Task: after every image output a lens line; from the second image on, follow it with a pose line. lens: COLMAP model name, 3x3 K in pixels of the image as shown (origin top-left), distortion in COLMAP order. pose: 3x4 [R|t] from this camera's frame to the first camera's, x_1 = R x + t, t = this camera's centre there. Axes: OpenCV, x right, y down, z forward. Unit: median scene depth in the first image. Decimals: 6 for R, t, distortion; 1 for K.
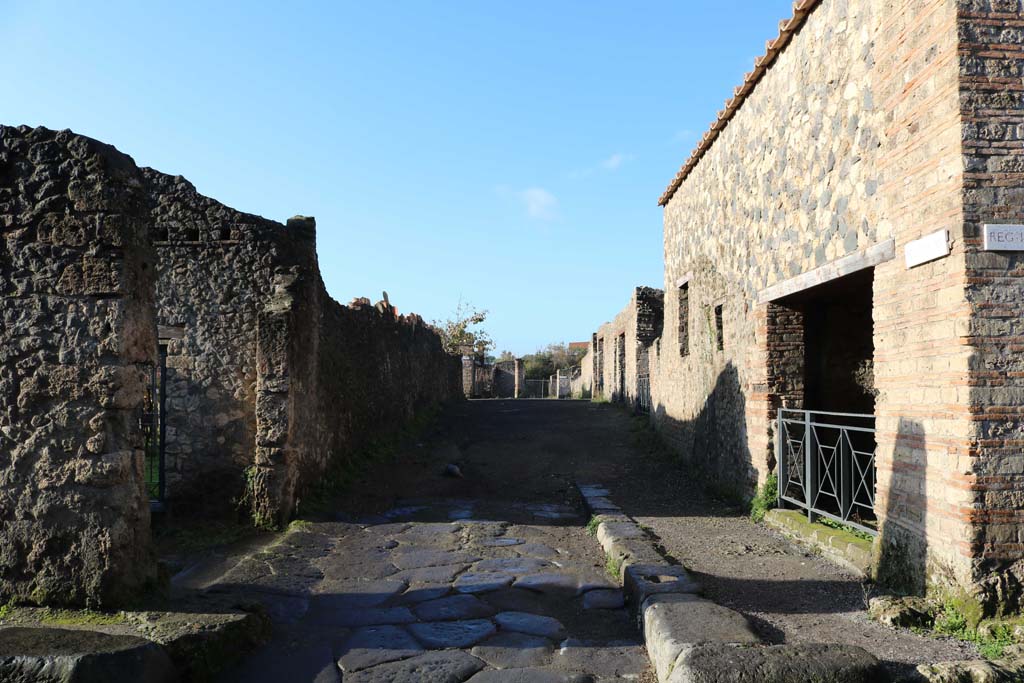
lens RADIAL K [[847.6, 0, 513.8], [0, 847.6, 355.3], [0, 0, 1]] dist [-0.158065, 0.128378]
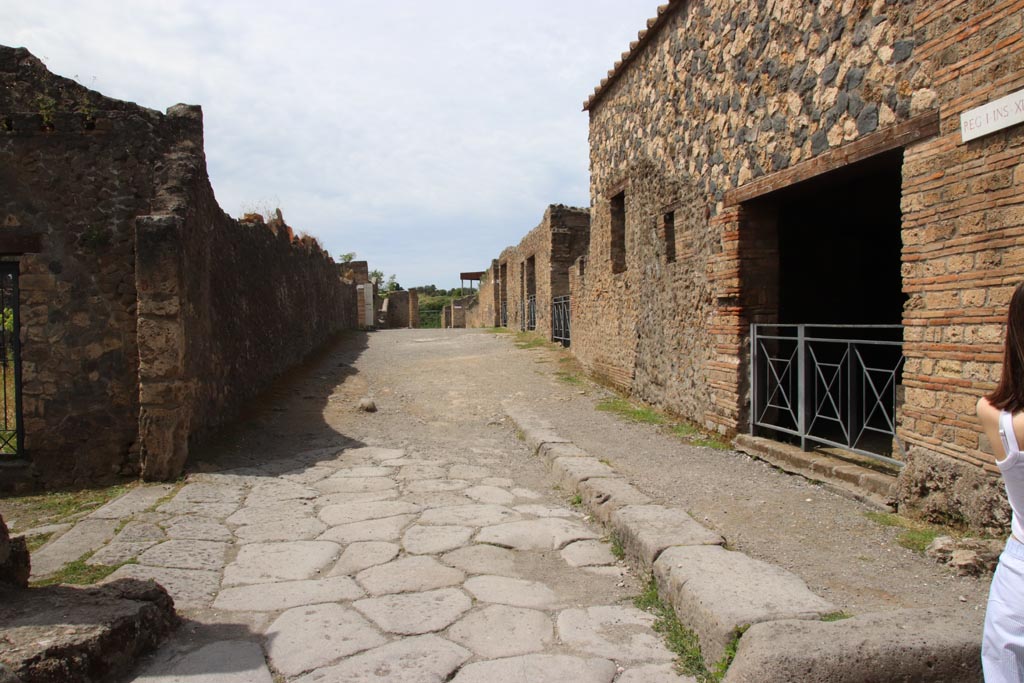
lens RADIAL K [[863.6, 0, 512.7], [0, 863.6, 352.5], [0, 0, 1]] dist [-0.145943, 0.147614]
pose [[0.991831, -0.021627, 0.125716, -0.045041], [0.011983, 0.996961, 0.076975, 0.019552], [-0.126999, -0.074840, 0.989075, 0.126306]]
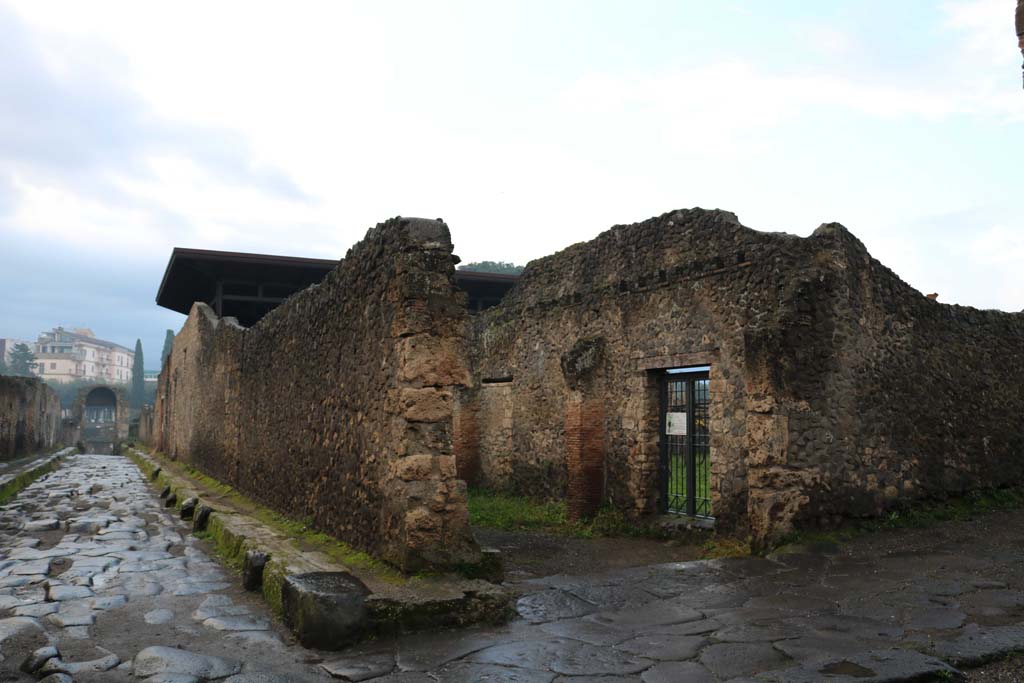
lens RADIAL K [[847.6, 0, 513.8], [0, 847.6, 355.3], [0, 0, 1]] dist [-0.158065, 0.128378]
pose [[0.476695, -0.069481, -0.876318, 0.408413], [0.034554, 0.997582, -0.060299, 0.025159], [0.878389, -0.001536, 0.477944, 0.268600]]
